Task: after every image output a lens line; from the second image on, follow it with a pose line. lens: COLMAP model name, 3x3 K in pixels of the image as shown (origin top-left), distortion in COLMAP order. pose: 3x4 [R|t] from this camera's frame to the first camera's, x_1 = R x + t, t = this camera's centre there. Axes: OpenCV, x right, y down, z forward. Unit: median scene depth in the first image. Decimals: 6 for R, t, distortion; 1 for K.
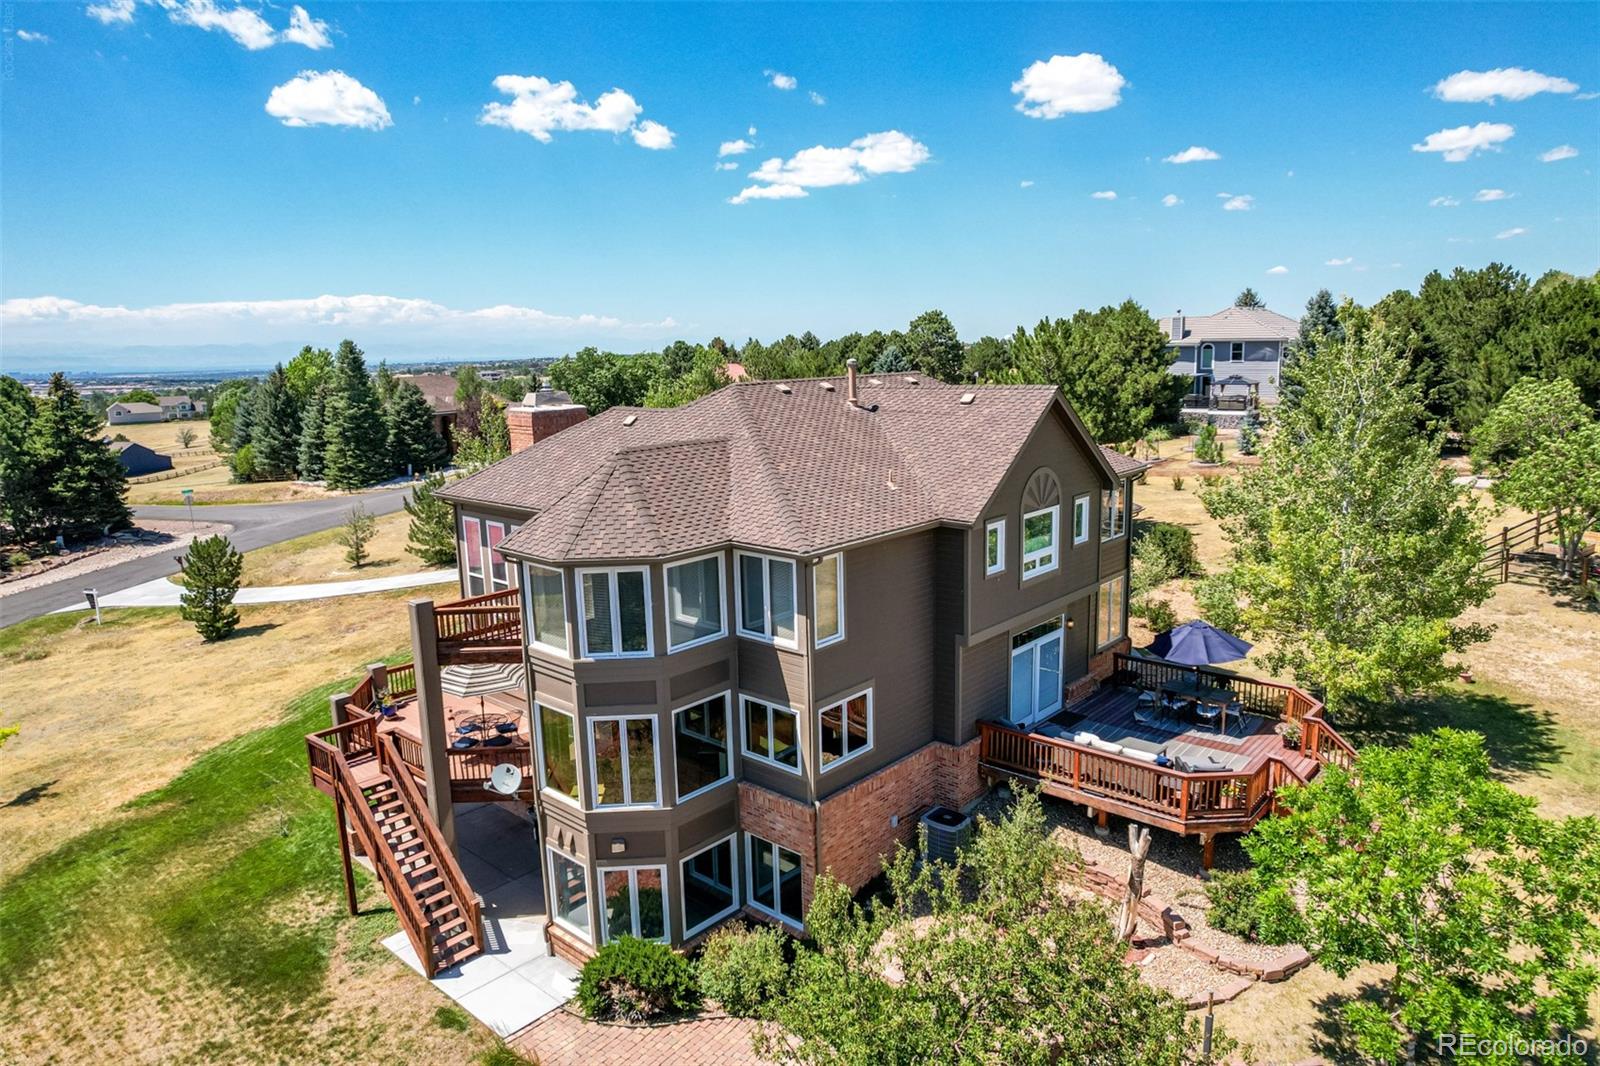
lens RADIAL K [[1017.0, 0, 804.7], [0, 1017.0, 537.5], [0, 0, 1]] dist [-0.060434, 0.052220]
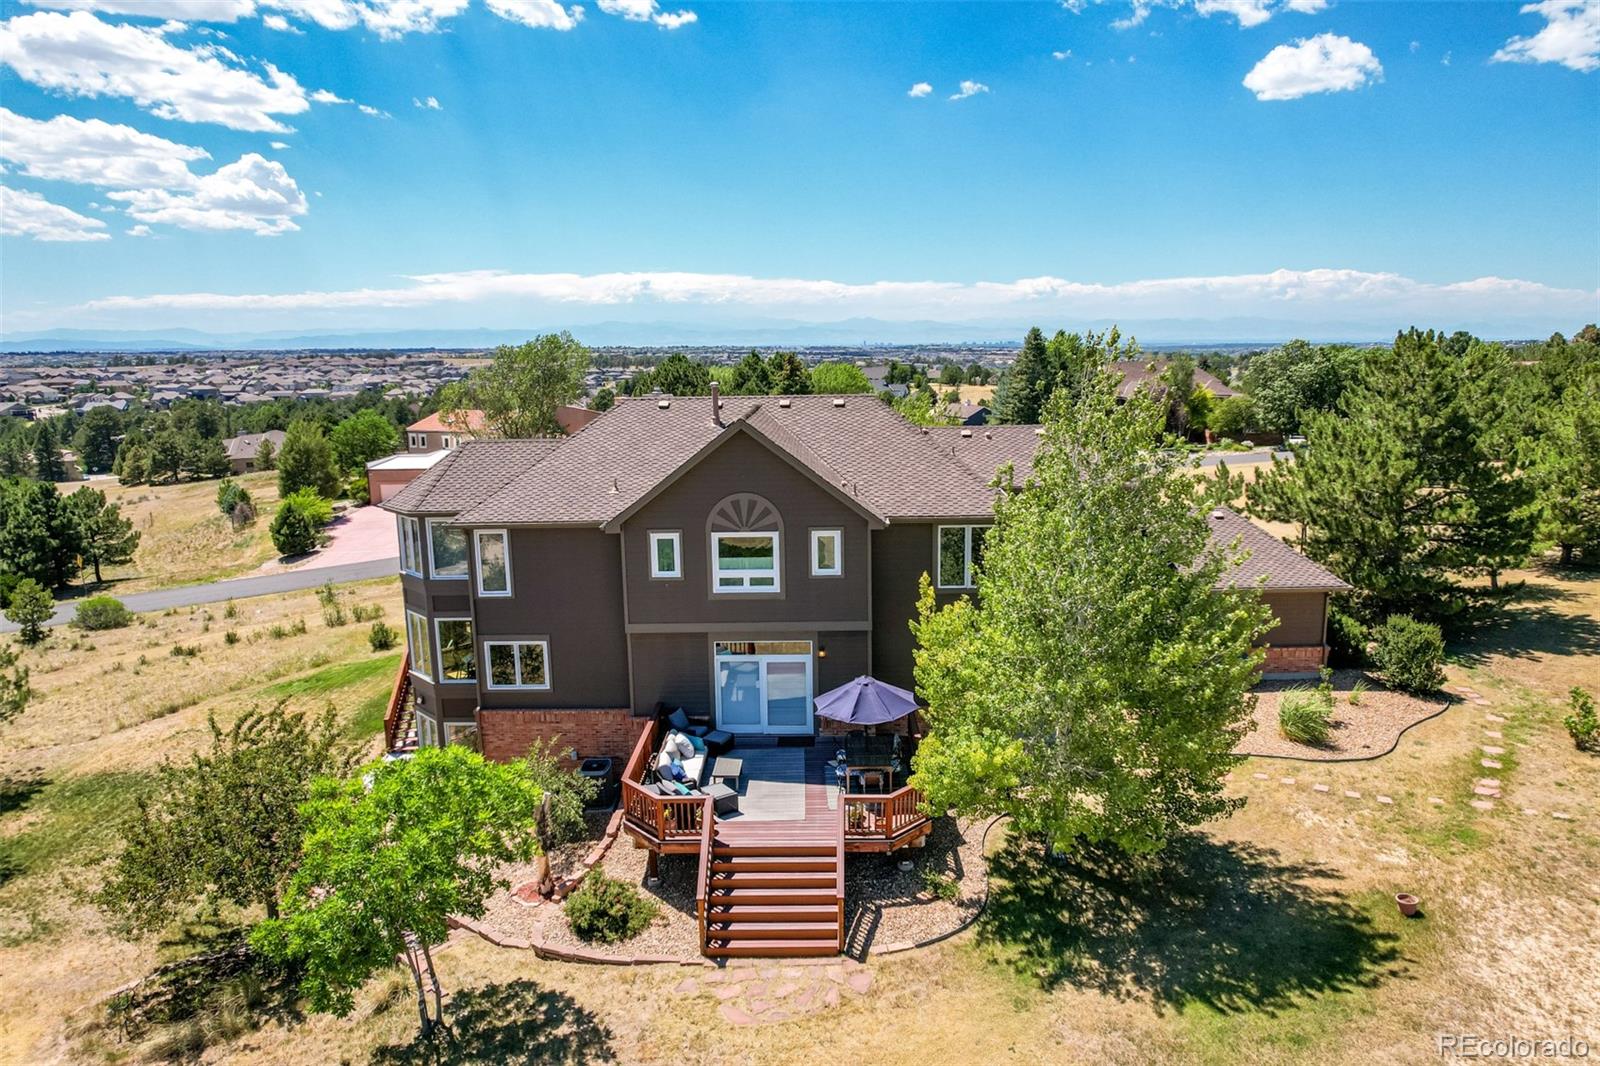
lens RADIAL K [[1059.2, 0, 796.3], [0, 1059.2, 528.9], [0, 0, 1]] dist [-0.063033, 0.058256]
pose [[0.648560, 0.151080, -0.746019, 0.496104], [-0.146112, 0.986588, 0.072775, -0.053889], [0.747008, 0.061804, 0.661936, 0.137197]]
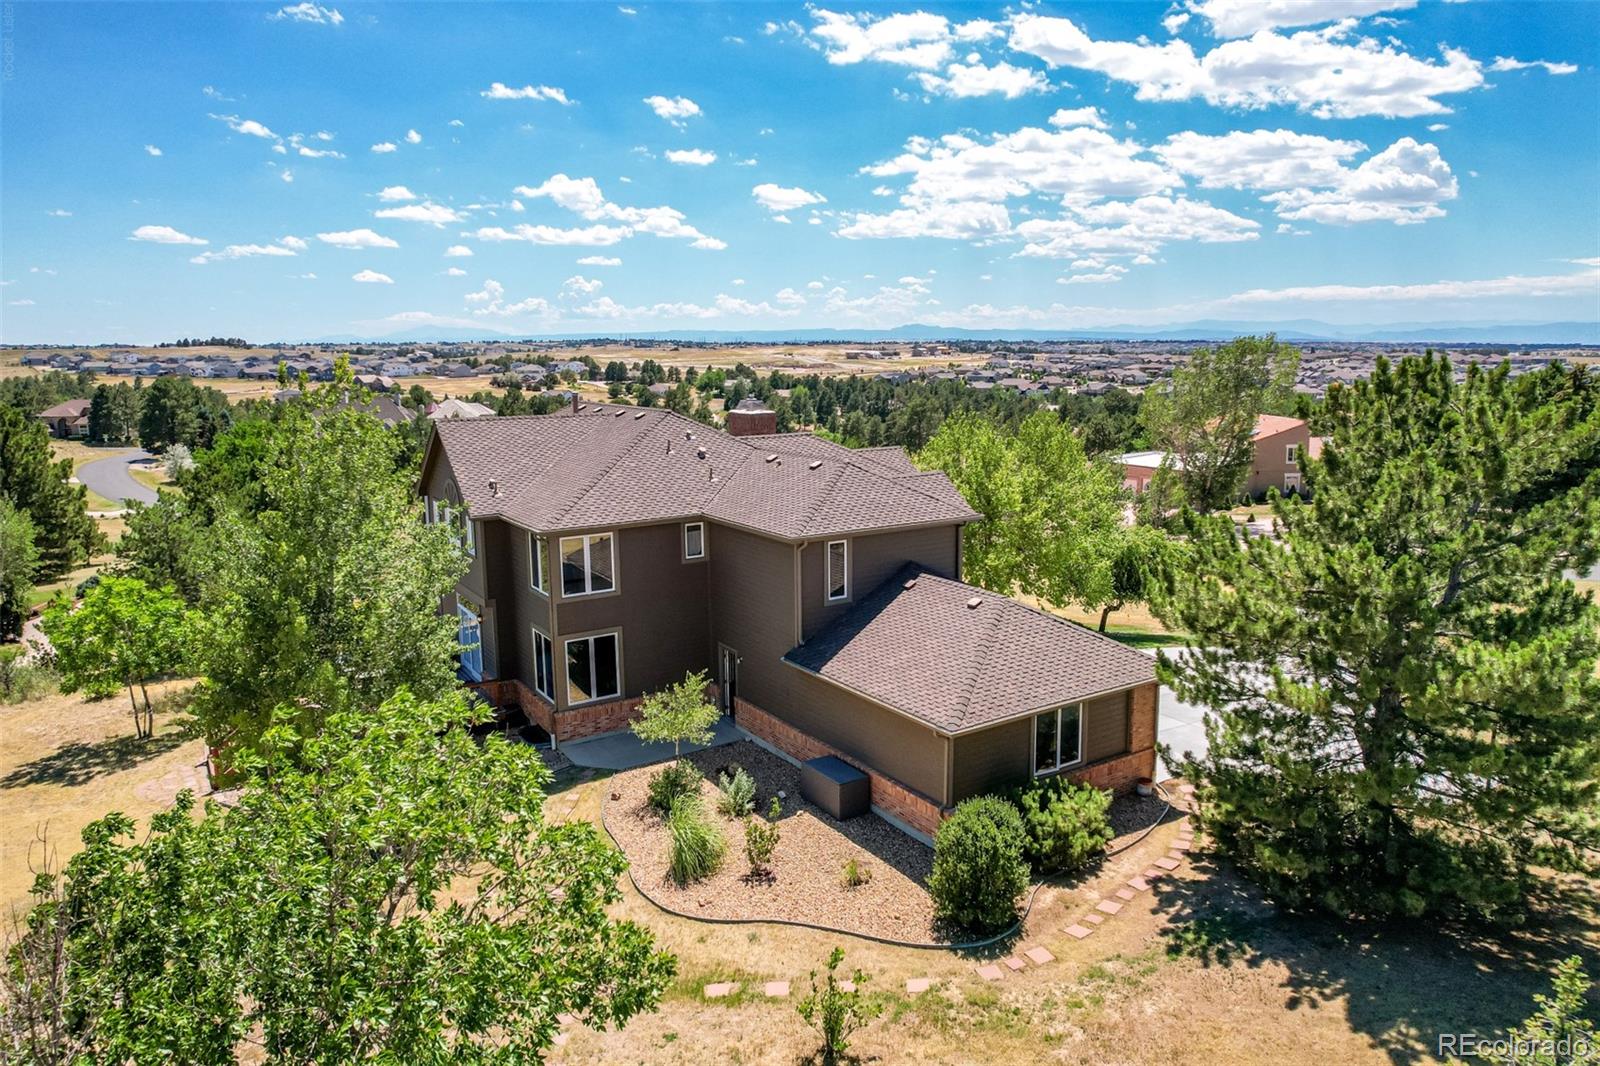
lens RADIAL K [[1059.2, 0, 796.3], [0, 1059.2, 528.9], [0, 0, 1]] dist [-0.063033, 0.058256]
pose [[-0.284454, 0.193963, -0.938863, 0.647943], [-0.167334, 0.954241, 0.247839, -0.193166], [0.943973, 0.227603, -0.238981, 0.826287]]
